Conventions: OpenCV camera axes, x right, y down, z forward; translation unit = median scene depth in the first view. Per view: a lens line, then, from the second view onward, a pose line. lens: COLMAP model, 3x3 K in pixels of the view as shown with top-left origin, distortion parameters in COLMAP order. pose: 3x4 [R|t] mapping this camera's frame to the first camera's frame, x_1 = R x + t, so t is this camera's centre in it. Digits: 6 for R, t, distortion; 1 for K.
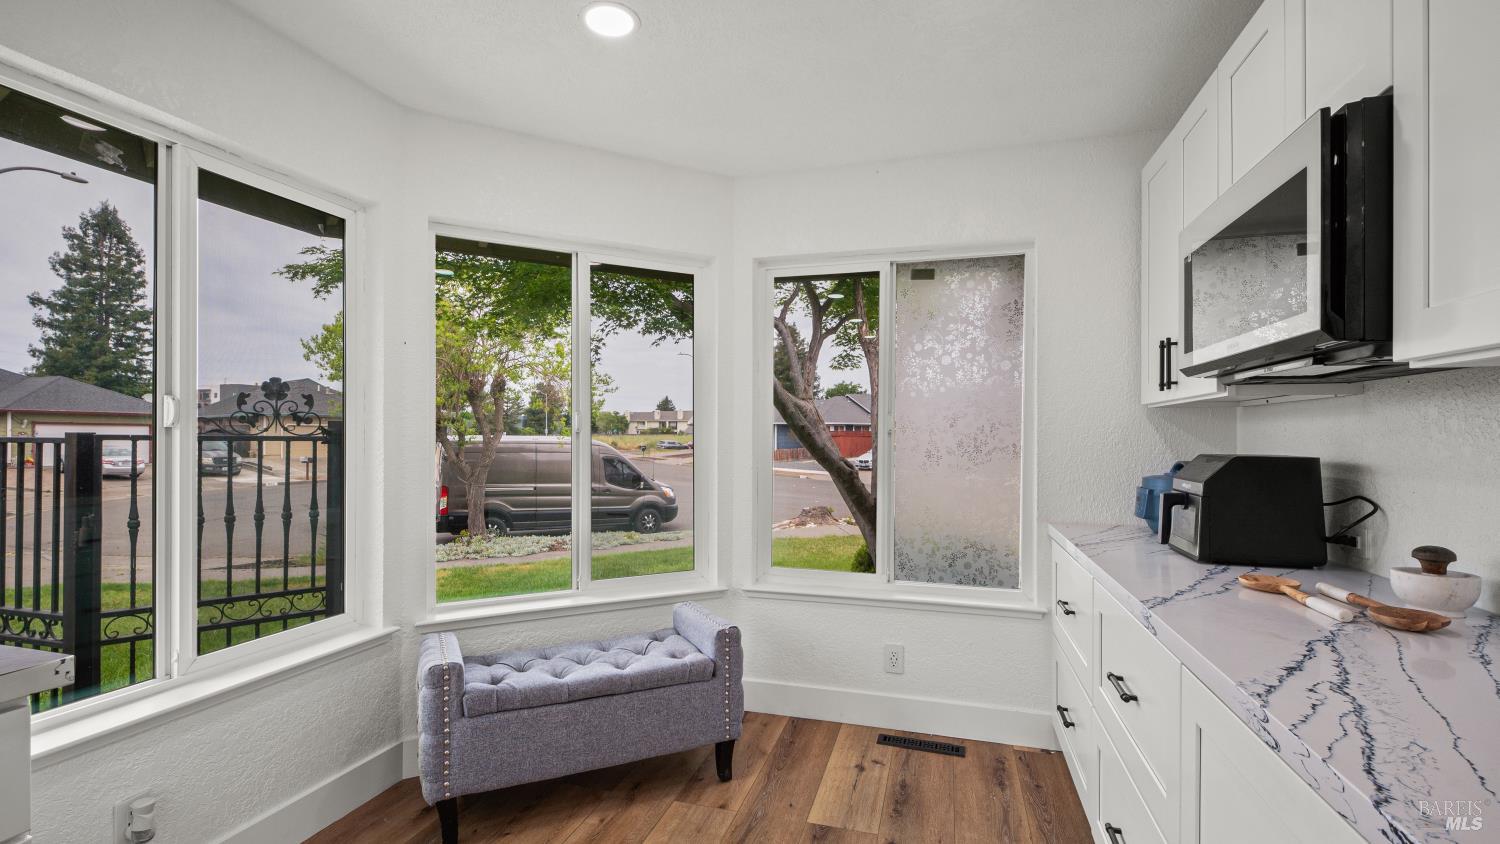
lens RADIAL K [[675.9, 0, 745.0], [0, 675.9, 436.4], [0, 0, 1]] dist [0.023412, -0.017888]
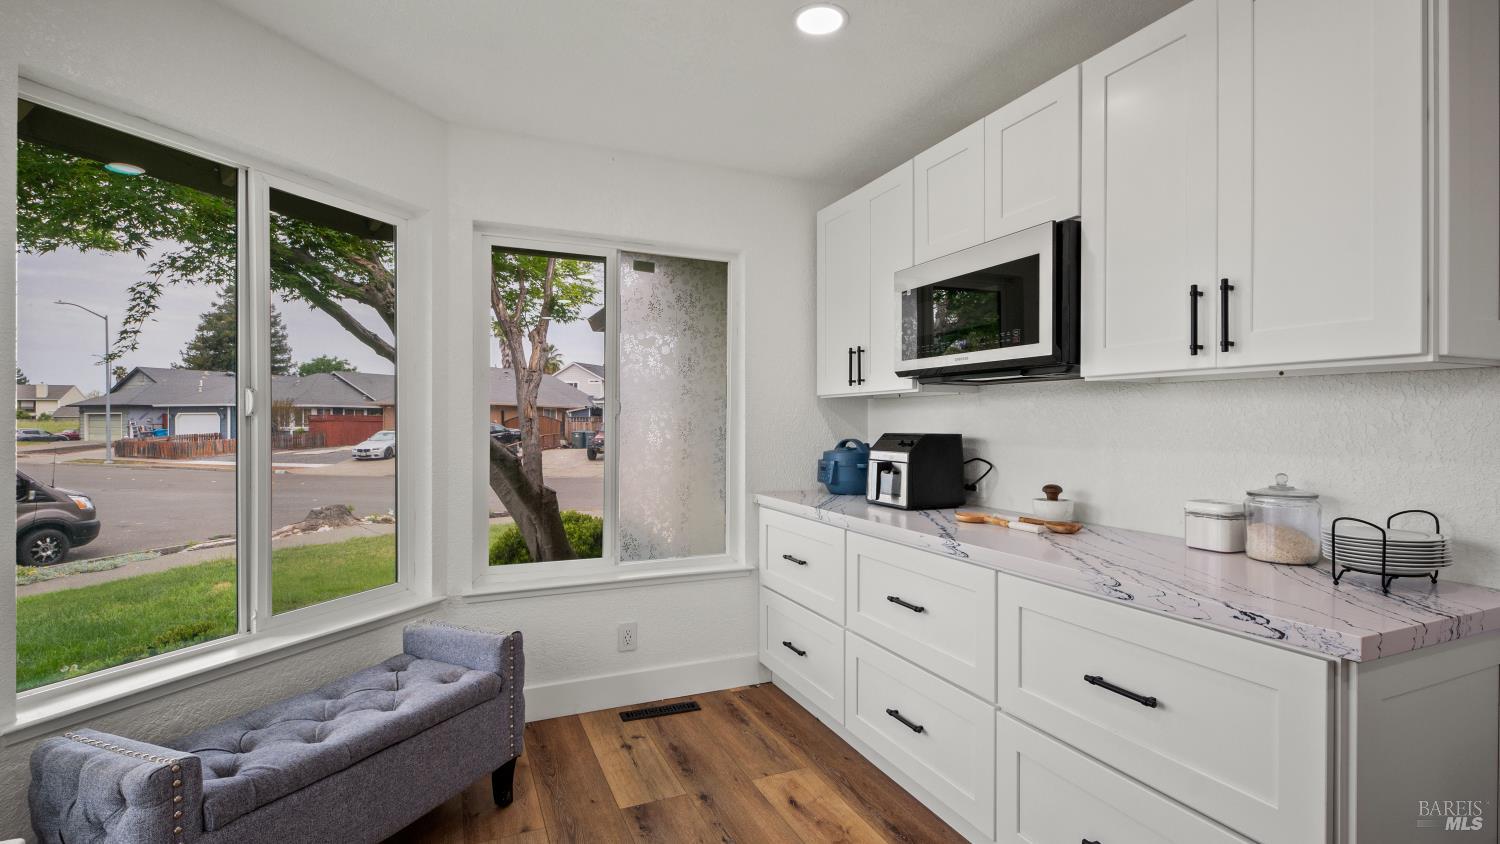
lens RADIAL K [[692.4, 0, 750.0], [0, 692.4, 422.0], [0, 0, 1]] dist [0.003155, -0.000160]
pose [[0.760063, -0.003465, 0.649841, -0.357446], [0.002614, 0.999994, 0.002275, -0.000301], [-0.649845, -0.000030, 0.760067, 0.090251]]
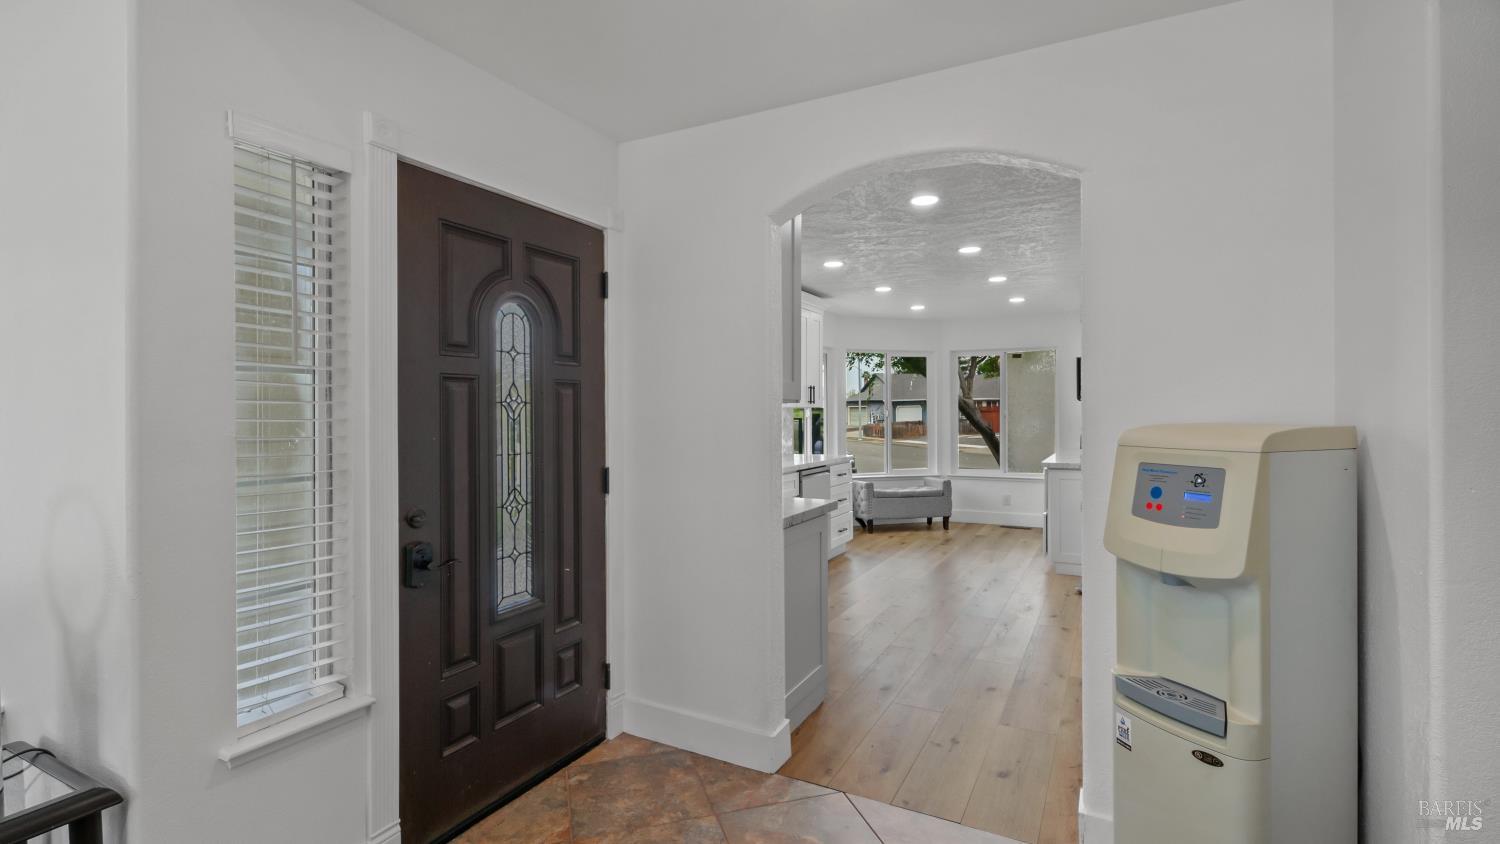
lens RADIAL K [[679.6, 0, 753.2], [0, 679.6, 414.8], [0, 0, 1]] dist [0.000250, -0.000398]
pose [[0.981094, -0.005639, -0.193449, -0.273569], [0.006388, 0.999974, 0.003245, -0.033444], [0.193426, -0.004419, 0.981105, -2.085343]]
